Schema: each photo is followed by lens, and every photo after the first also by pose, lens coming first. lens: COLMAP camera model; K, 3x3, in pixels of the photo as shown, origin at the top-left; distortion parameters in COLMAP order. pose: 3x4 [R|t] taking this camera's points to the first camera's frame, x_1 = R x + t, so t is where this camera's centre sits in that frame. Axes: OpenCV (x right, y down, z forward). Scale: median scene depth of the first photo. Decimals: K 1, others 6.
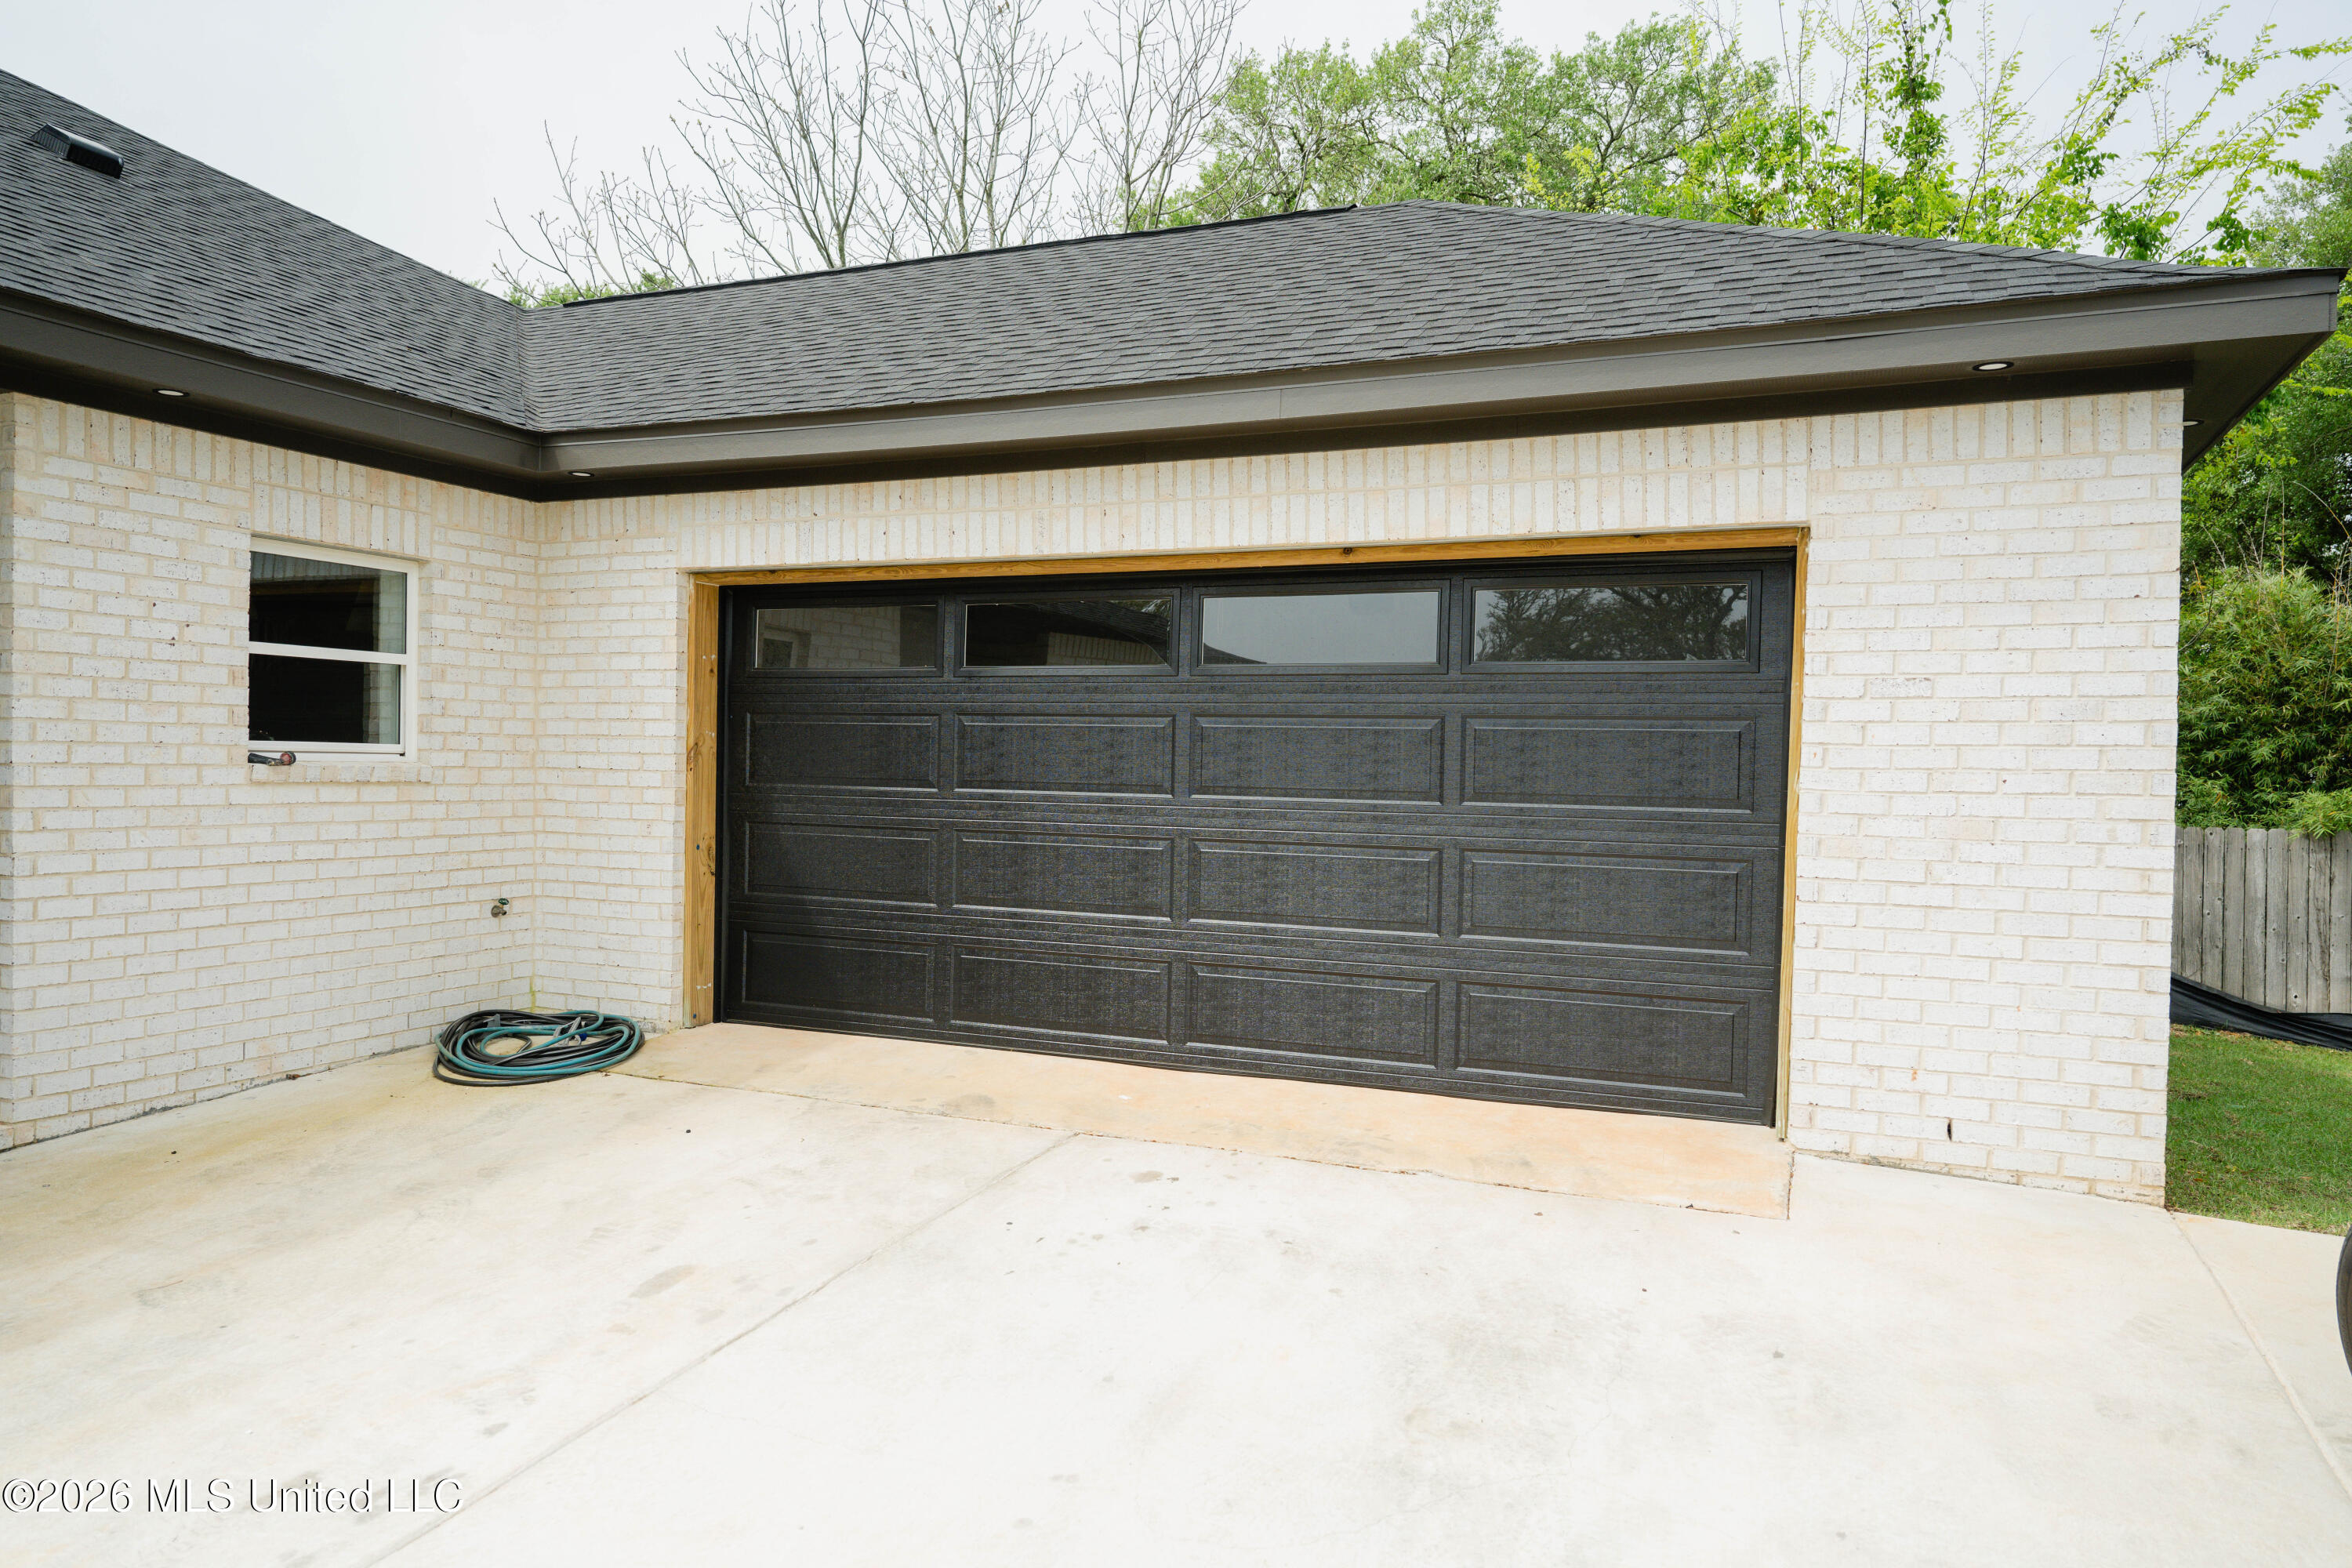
lens RADIAL K [[1606.2, 0, 1171.4], [0, 1606.2, 784.8], [0, 0, 1]] dist [-0.000058, -0.004628]
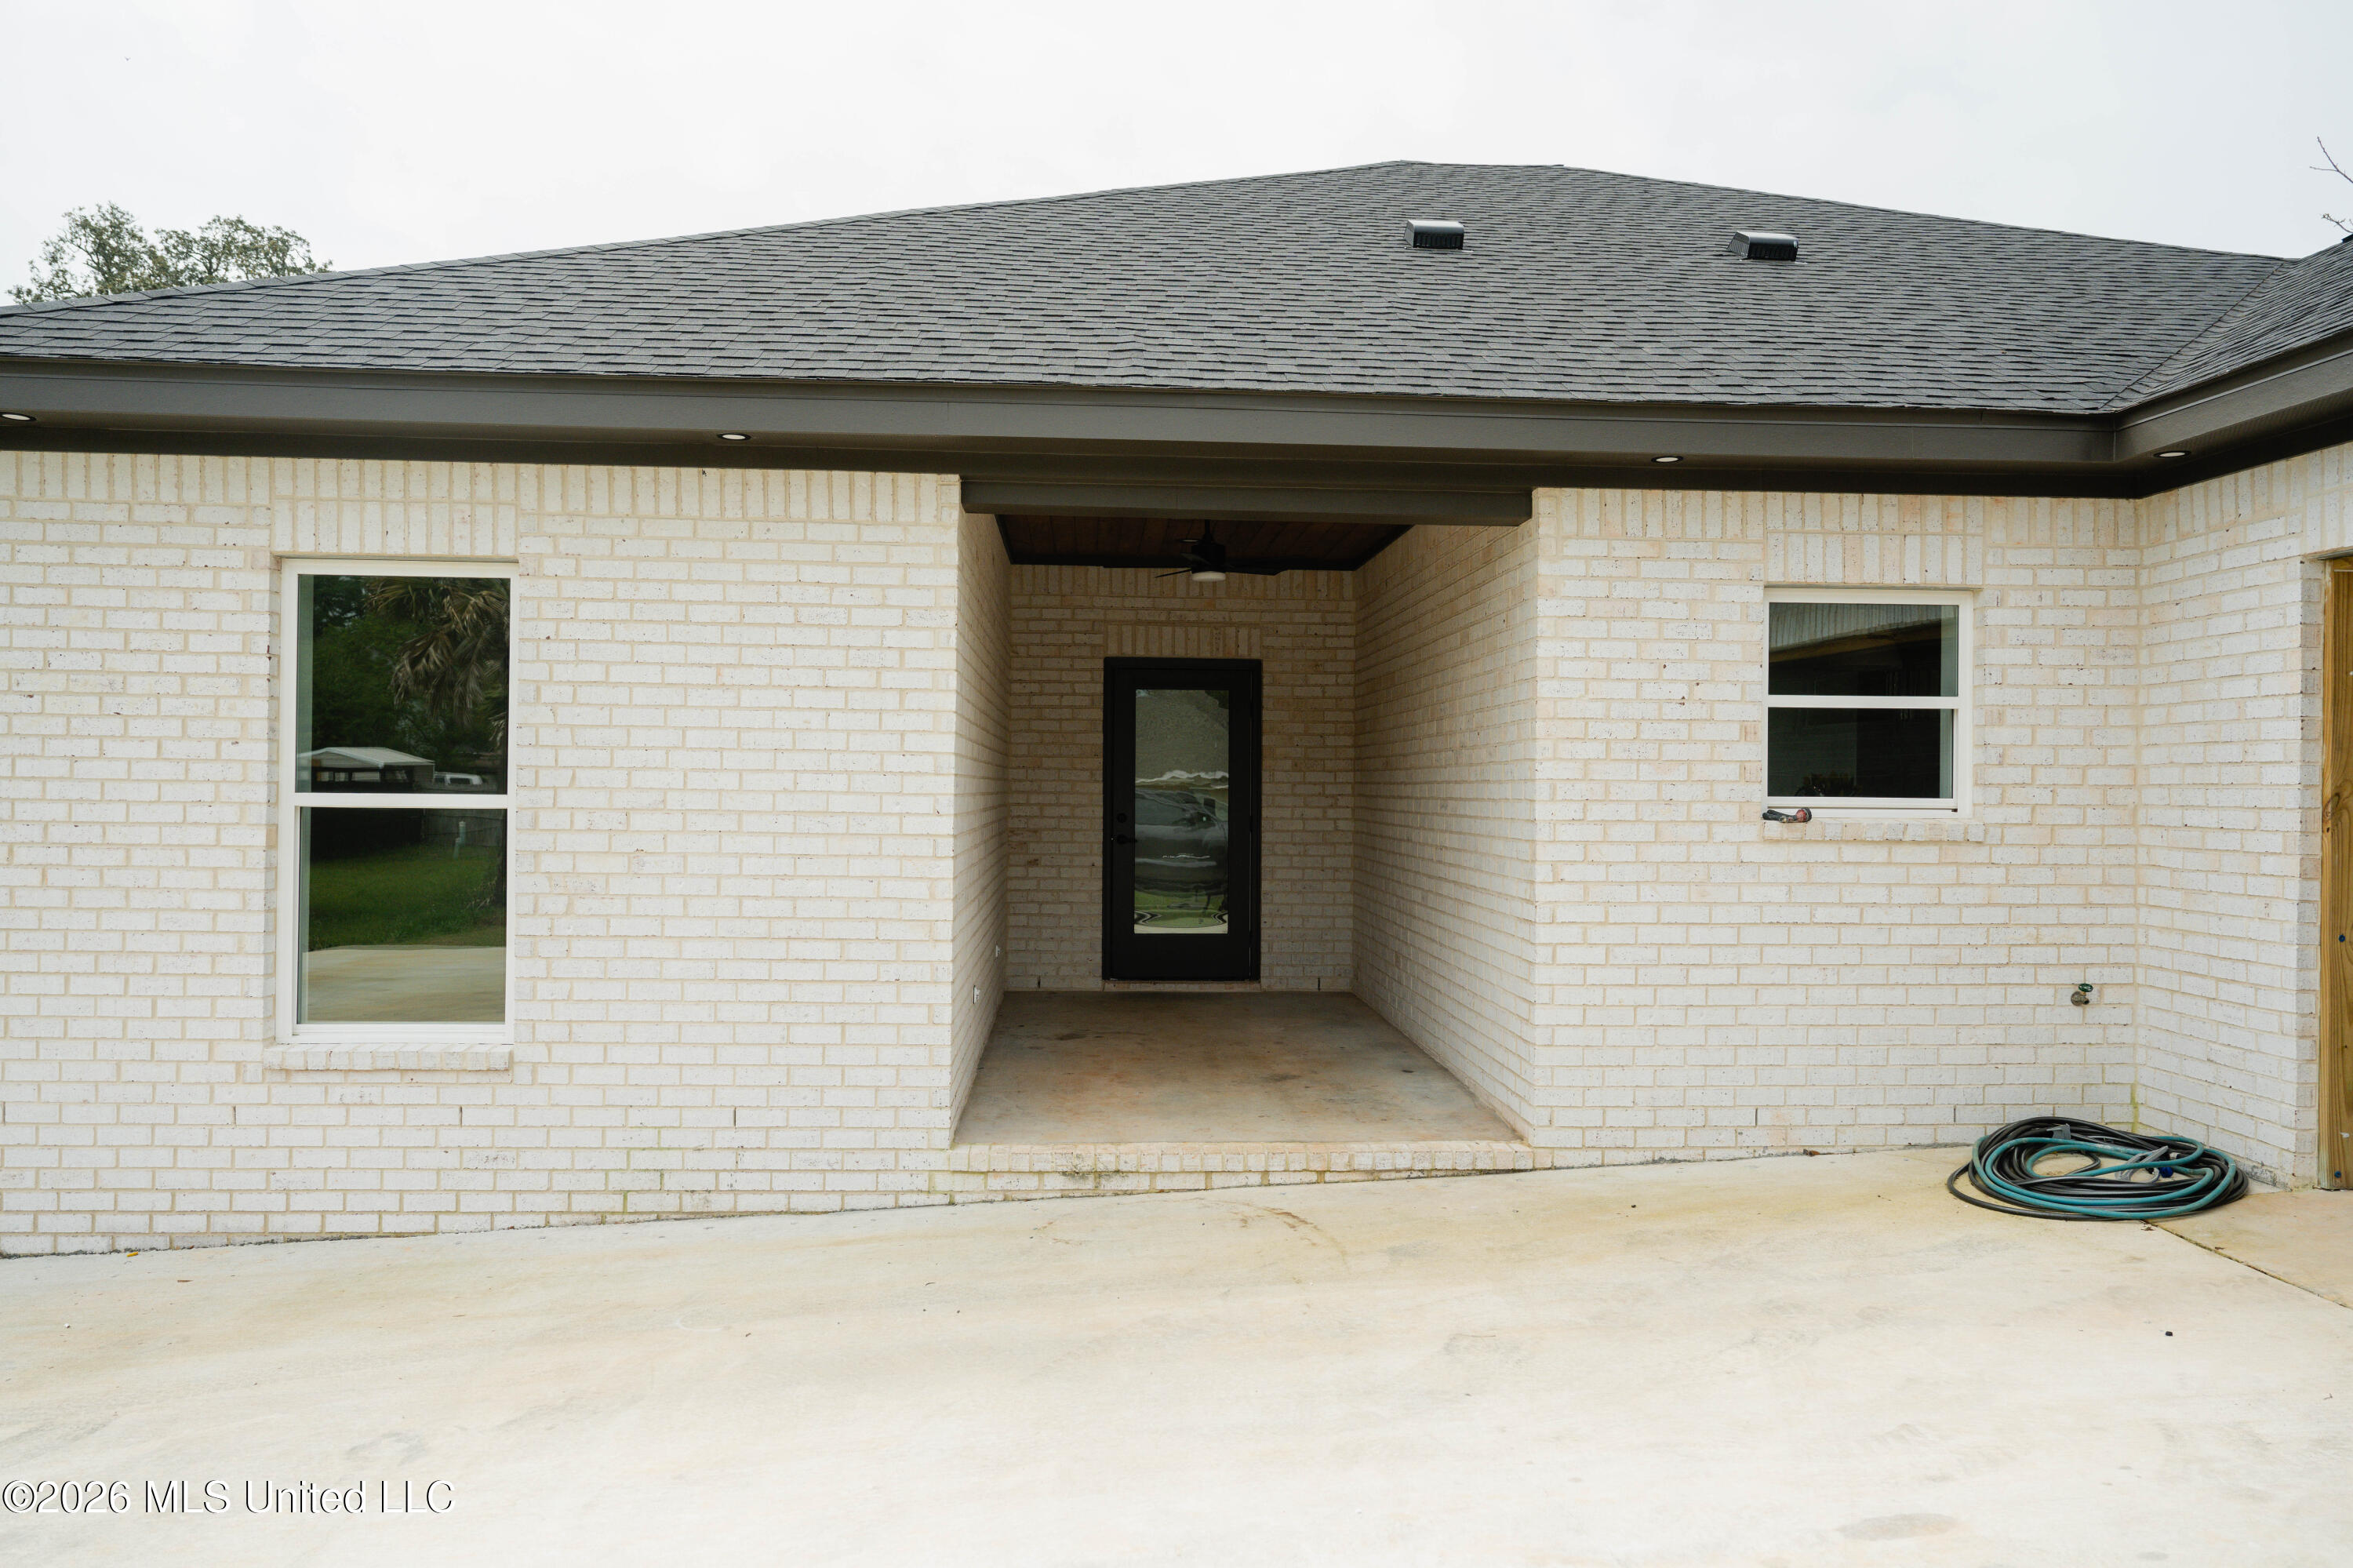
lens RADIAL K [[1607.0, 0, 1180.2], [0, 1607.0, 770.0], [0, 0, 1]] dist [-0.000058, -0.004628]
pose [[0.432660, -0.023226, -0.901258, 0.146600], [-0.011444, 0.999446, -0.031250, -0.009011], [0.901484, 0.023835, 0.432155, 0.251430]]
